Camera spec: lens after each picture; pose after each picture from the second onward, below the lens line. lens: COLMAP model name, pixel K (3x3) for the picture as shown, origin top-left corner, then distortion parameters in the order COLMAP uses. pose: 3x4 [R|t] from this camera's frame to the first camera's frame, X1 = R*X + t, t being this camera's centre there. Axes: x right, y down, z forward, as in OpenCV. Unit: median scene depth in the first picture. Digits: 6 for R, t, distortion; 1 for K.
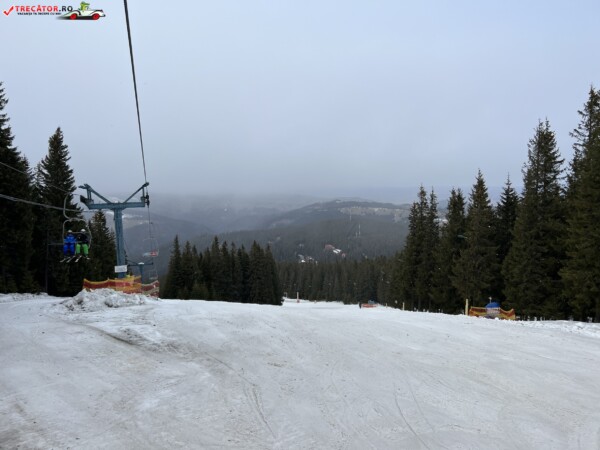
lens RADIAL K [[452.6, 0, 300.0], [0, 452.6, 225.0], [0, 0, 1]] dist [0.083276, -0.089515]
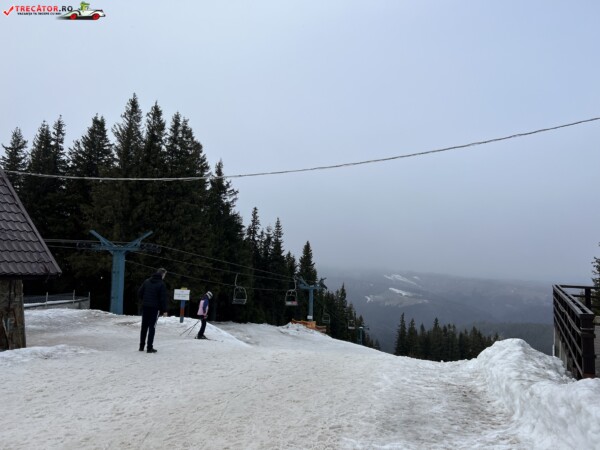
lens RADIAL K [[452.6, 0, 300.0], [0, 452.6, 225.0], [0, 0, 1]] dist [0.083276, -0.089515]
pose [[0.824635, 0.007961, -0.565609, 0.202903], [-0.106822, 0.984101, -0.141892, -0.006218], [0.555488, 0.177429, 0.812375, -0.219971]]
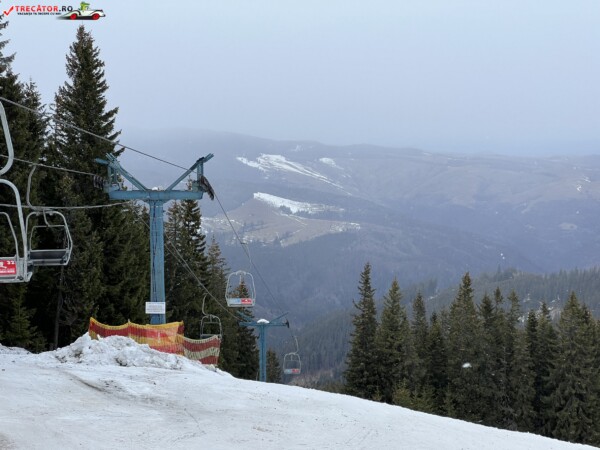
lens RADIAL K [[1343.0, 0, 310.2], [0, 1343.0, 224.1], [0, 0, 1]] dist [0.085801, 2.497369]
pose [[0.935171, 0.055832, -0.349769, 0.092057], [-0.061834, 0.998068, -0.006006, -0.002089], [0.348758, 0.027244, 0.936817, -0.123430]]
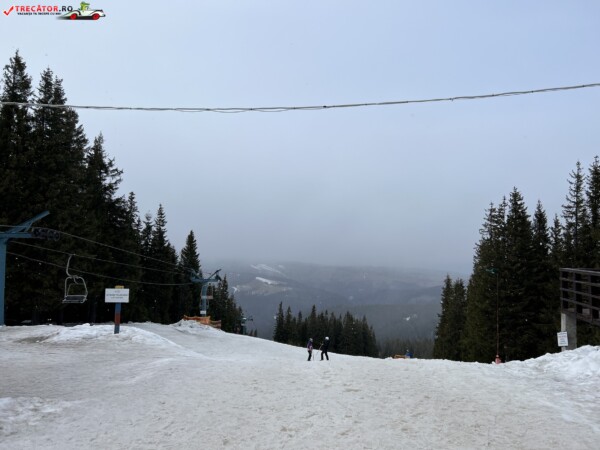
lens RADIAL K [[452.6, 0, 300.0], [0, 452.6, 225.0], [0, 0, 1]] dist [0.083276, -0.089515]
pose [[0.952380, 0.020180, -0.304245, 0.157450], [-0.067923, 0.986777, -0.147169, -0.004101], [0.297252, 0.160826, 0.941157, -0.208228]]
